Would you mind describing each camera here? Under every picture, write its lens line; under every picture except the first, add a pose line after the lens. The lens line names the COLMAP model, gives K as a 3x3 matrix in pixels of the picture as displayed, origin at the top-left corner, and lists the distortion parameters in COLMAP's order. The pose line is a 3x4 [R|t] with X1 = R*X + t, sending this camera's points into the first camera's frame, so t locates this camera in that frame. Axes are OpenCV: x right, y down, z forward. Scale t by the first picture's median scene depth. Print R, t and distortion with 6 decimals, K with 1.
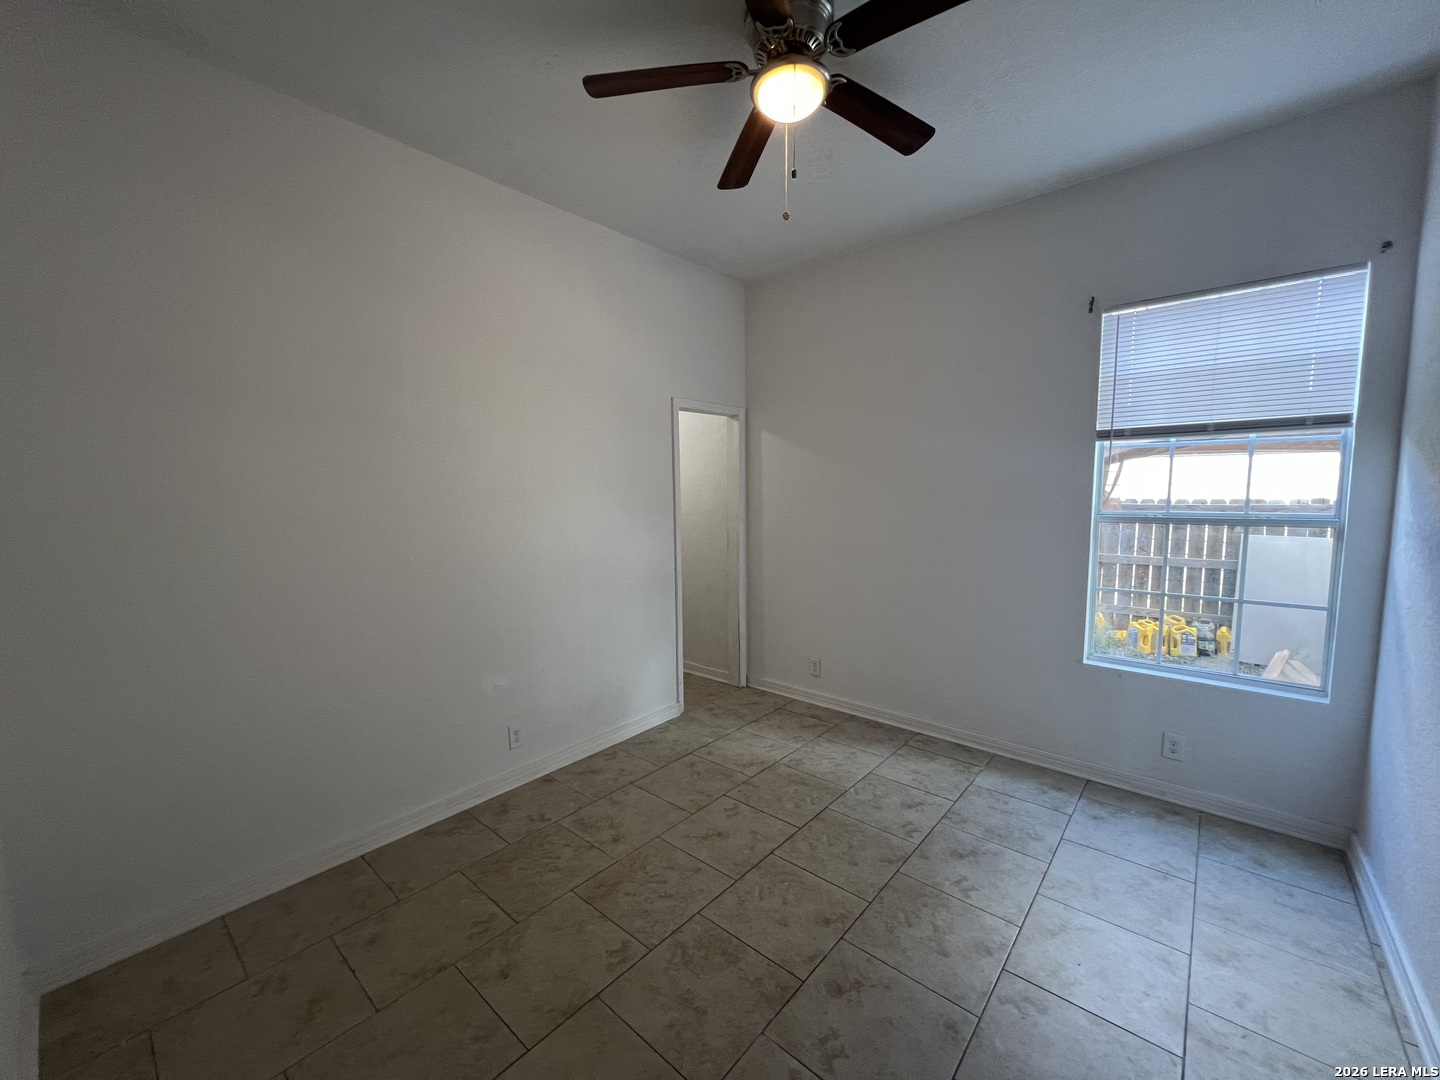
lens RADIAL K [[577.7, 0, 719.5], [0, 577.7, 541.6], [0, 0, 1]] dist [-0.002151, 0.000968]
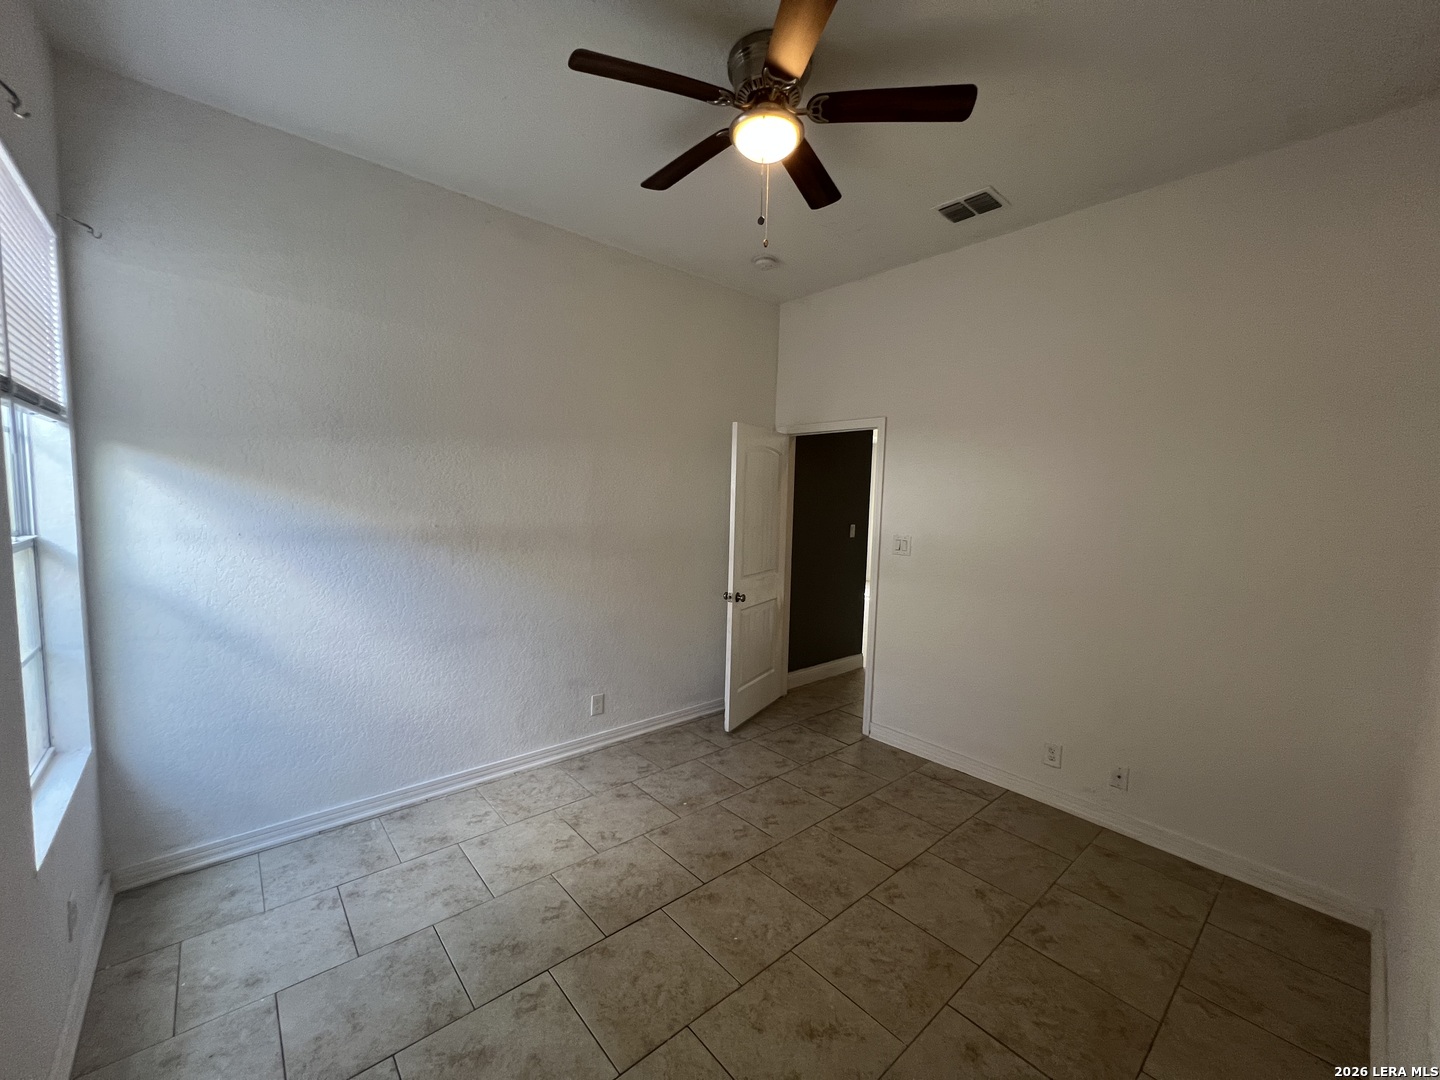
lens RADIAL K [[577.7, 0, 719.7], [0, 577.7, 542.1], [0, 0, 1]] dist [-0.002151, 0.000968]
pose [[-0.990106, -0.027200, 0.137661, 0.032262], [-0.003379, 0.985371, 0.170392, -0.182285], [-0.140282, 0.168241, -0.975713, 1.798180]]
